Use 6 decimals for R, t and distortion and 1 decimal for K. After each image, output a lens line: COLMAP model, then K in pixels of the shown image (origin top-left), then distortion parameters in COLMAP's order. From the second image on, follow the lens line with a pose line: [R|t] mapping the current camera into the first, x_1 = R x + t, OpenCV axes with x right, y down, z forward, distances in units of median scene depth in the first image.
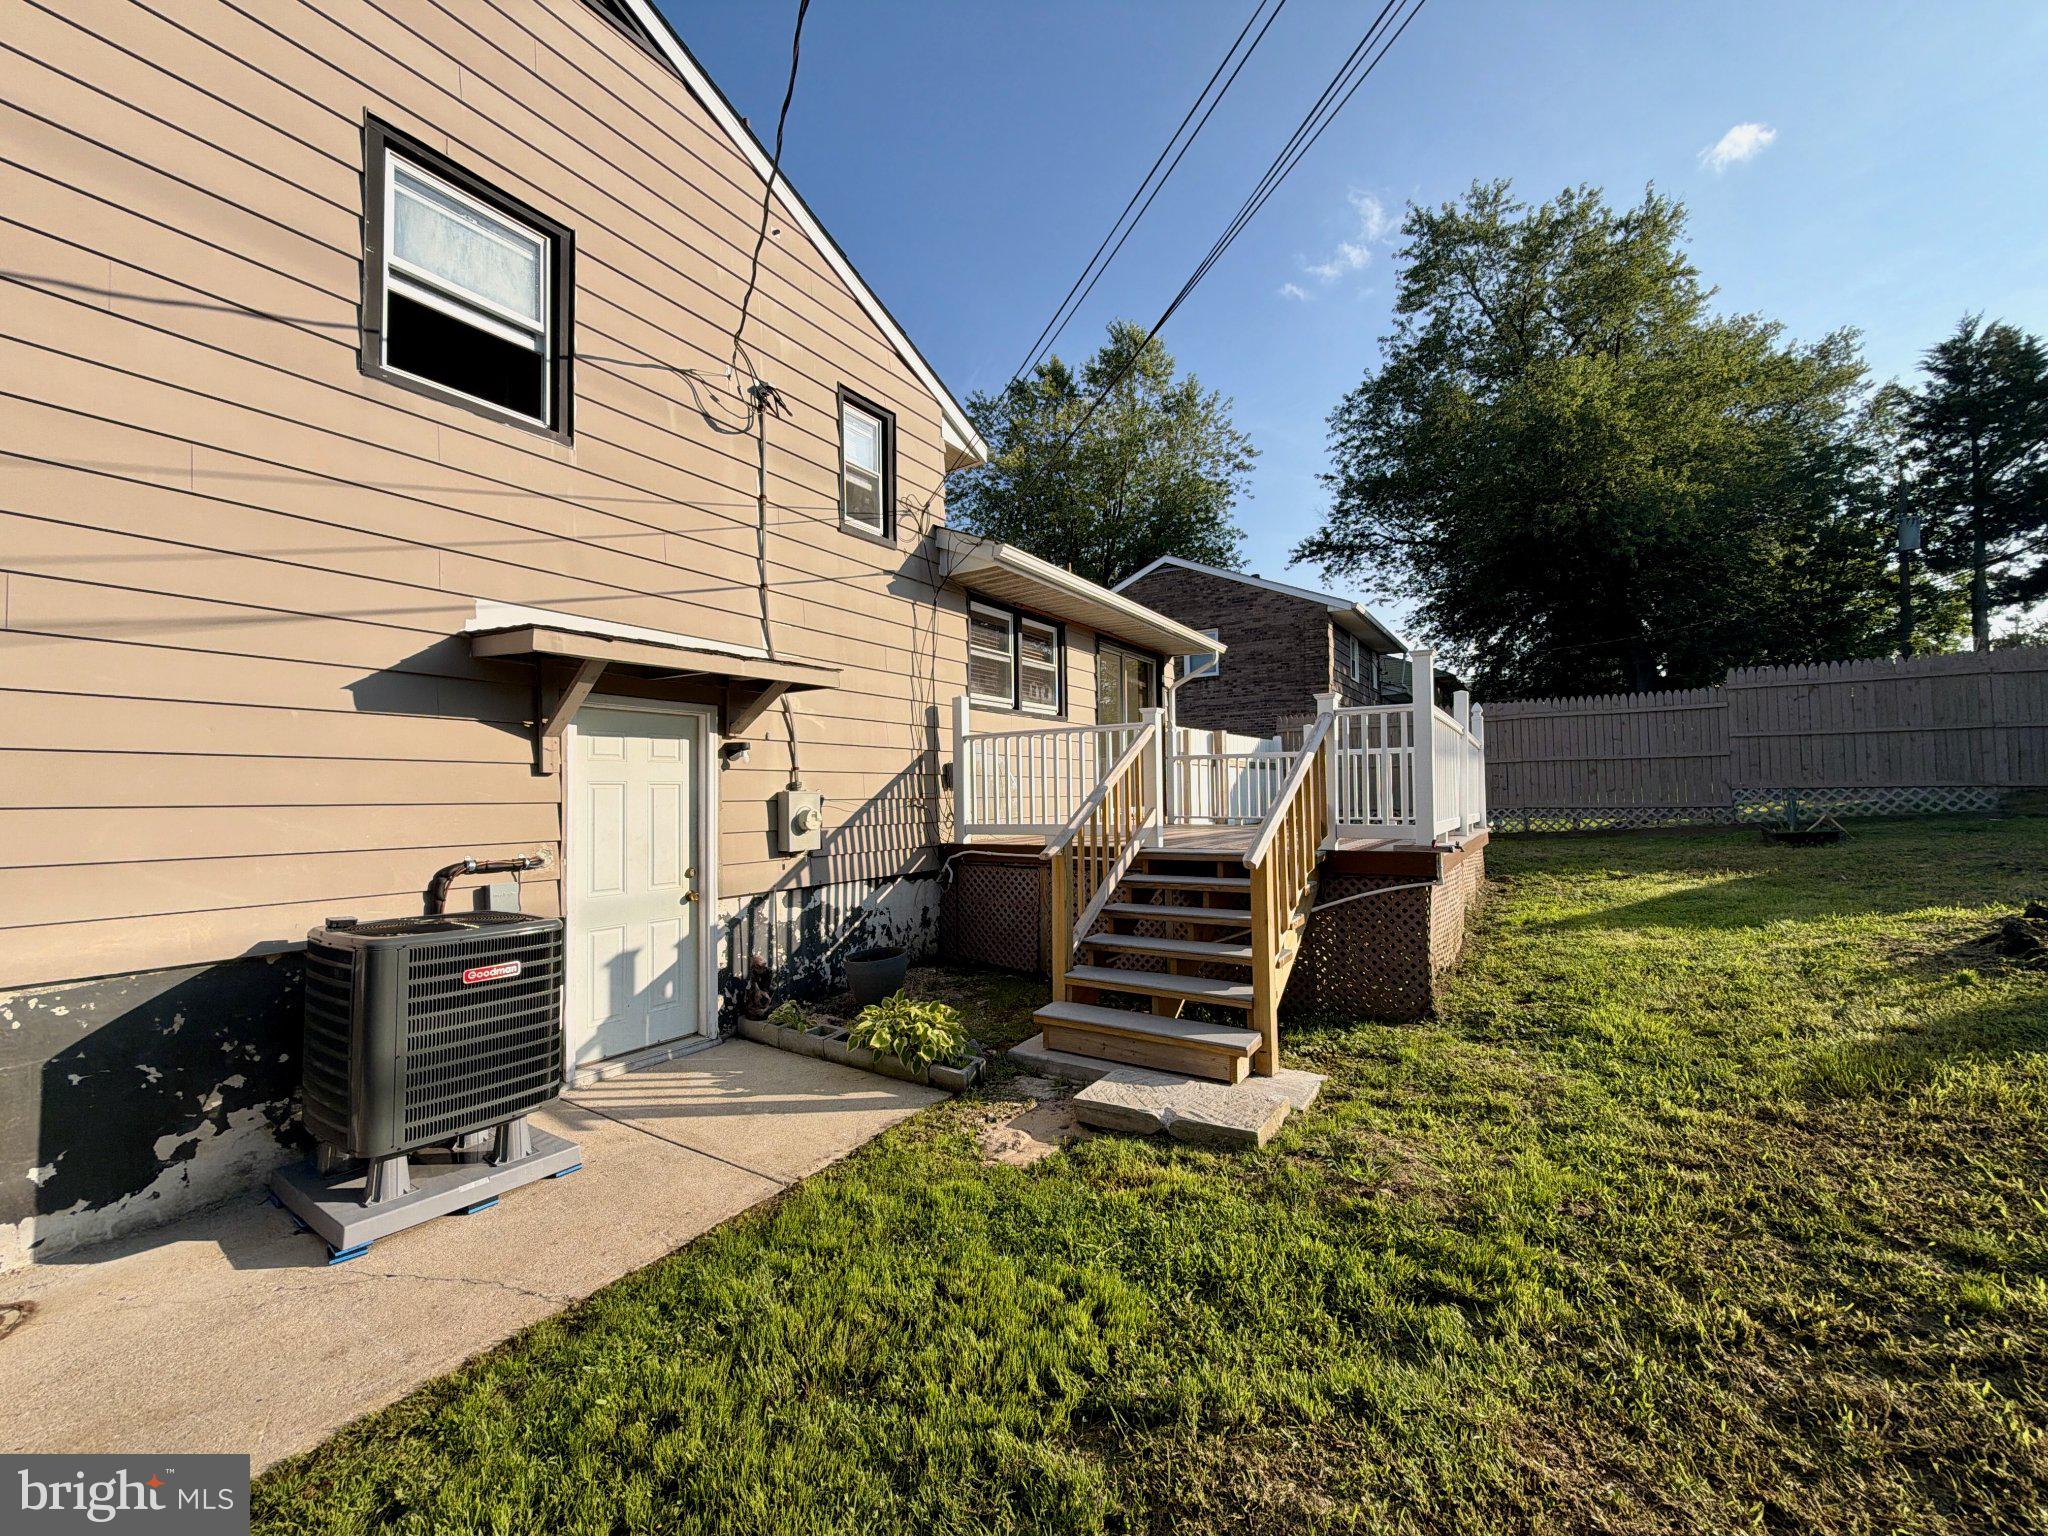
lens RADIAL K [[819.7, 0, 1026.1], [0, 819.7, 770.8], [0, 0, 1]] dist [0.001890, -0.000124]
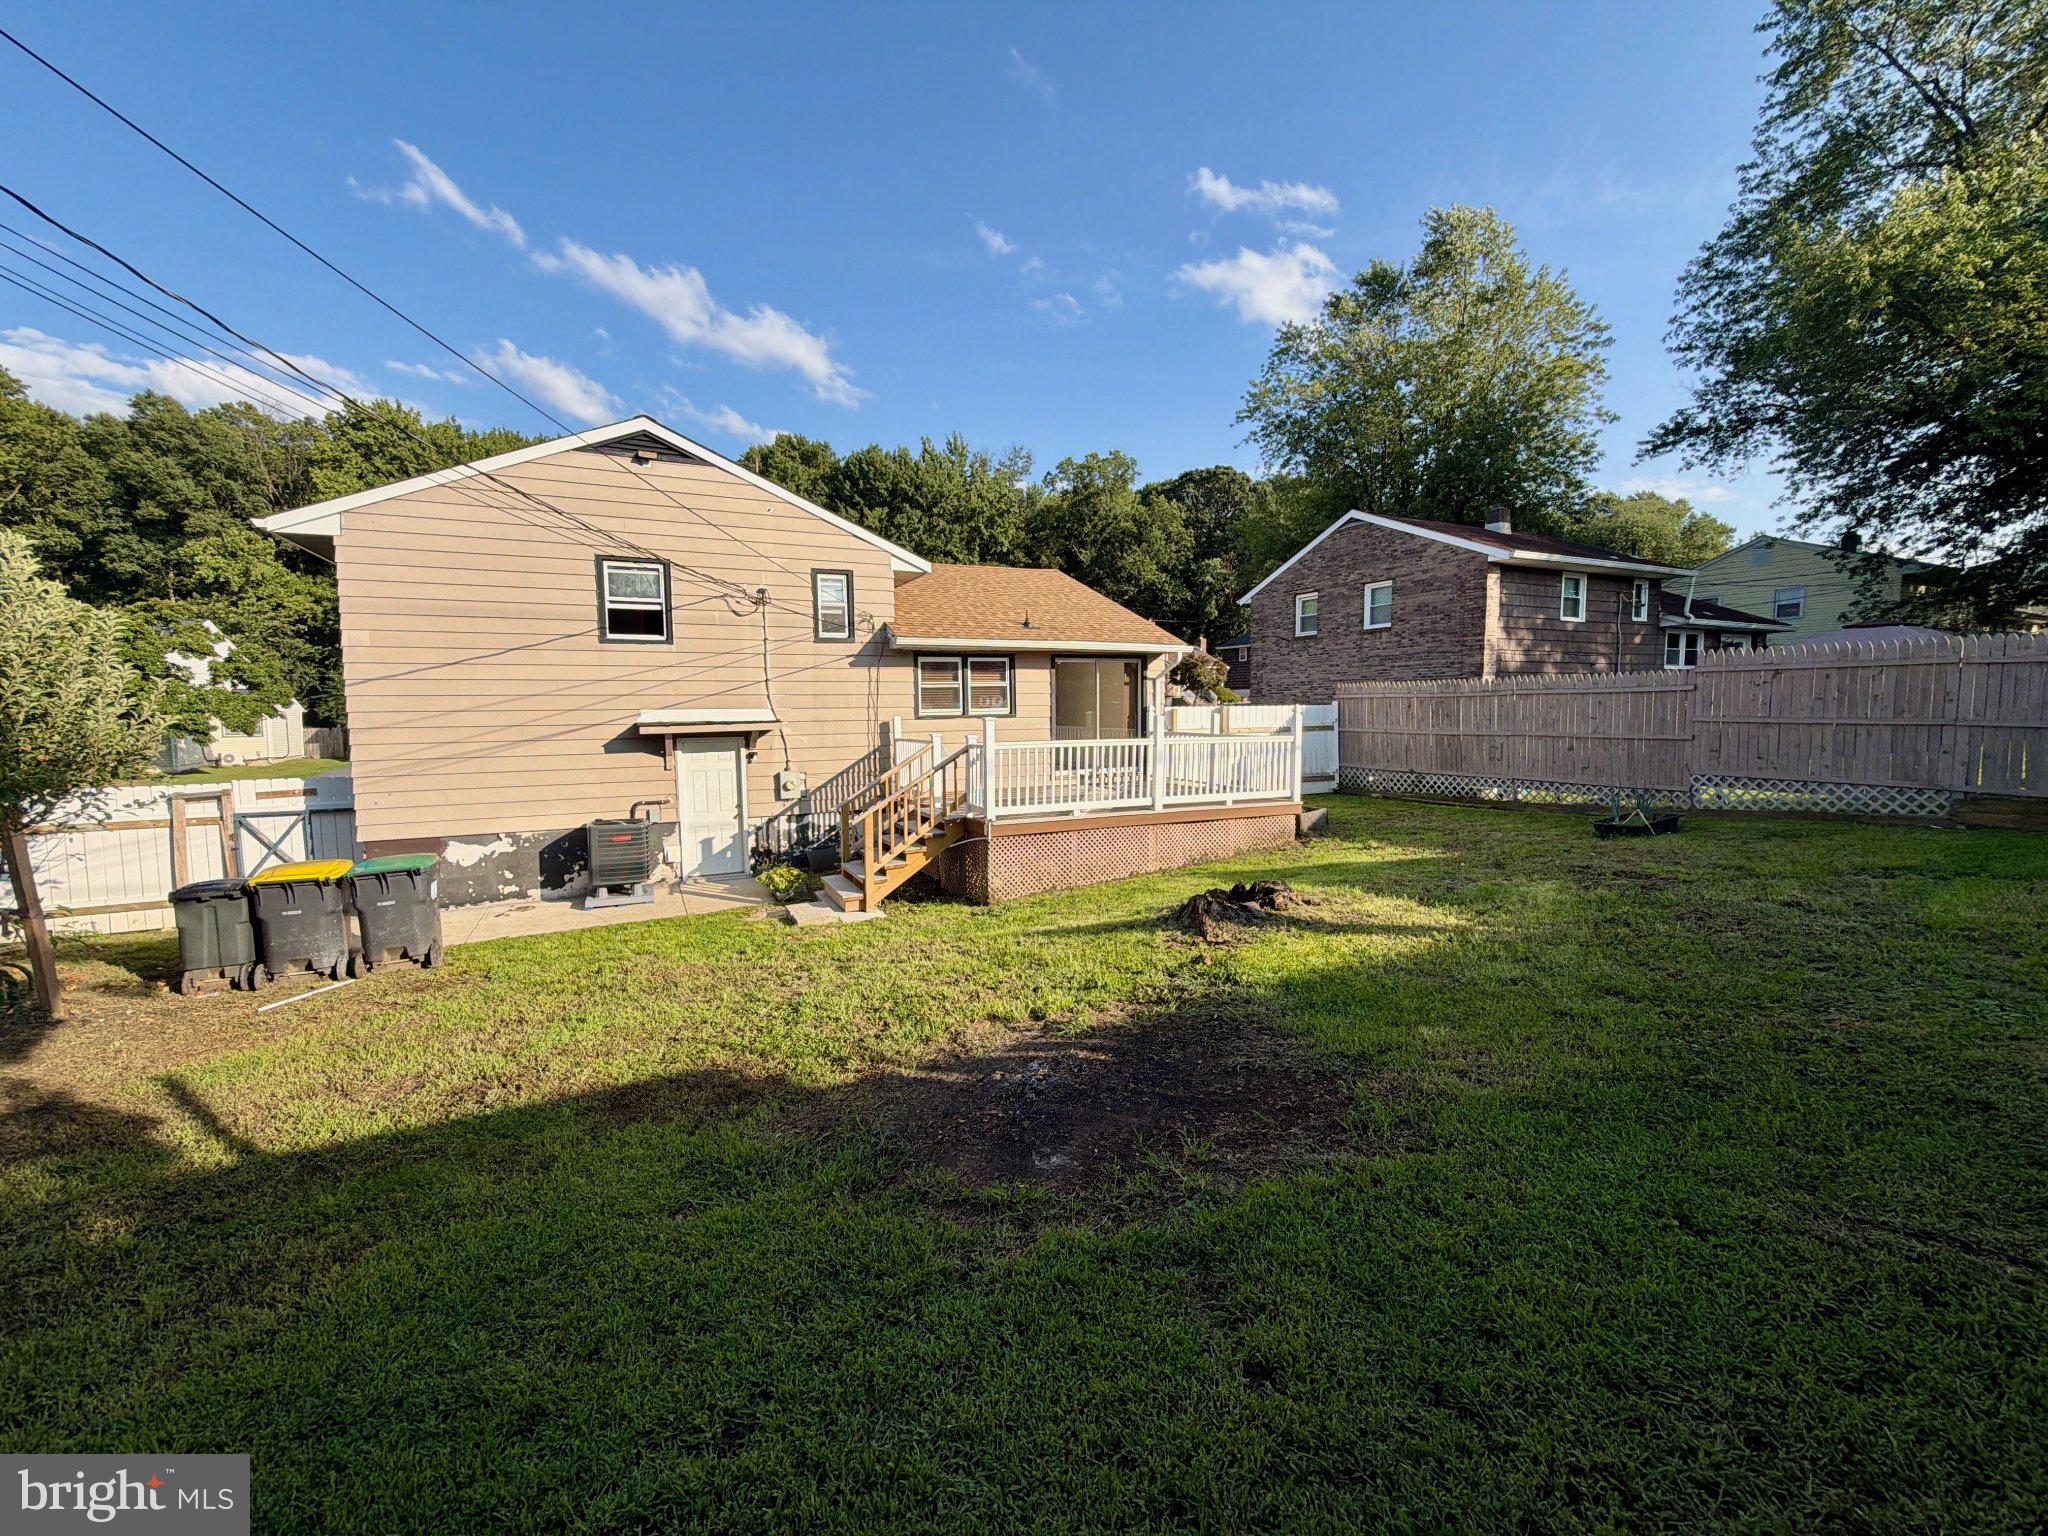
lens RADIAL K [[819.7, 0, 1018.1], [0, 819.7, 771.4], [0, 0, 1]] dist [0.001890, -0.000124]
pose [[0.850818, 0.046548, -0.523395, 1.269402], [0.015535, 0.993405, 0.113603, -0.195945], [0.525231, -0.104786, 0.844483, -0.484605]]
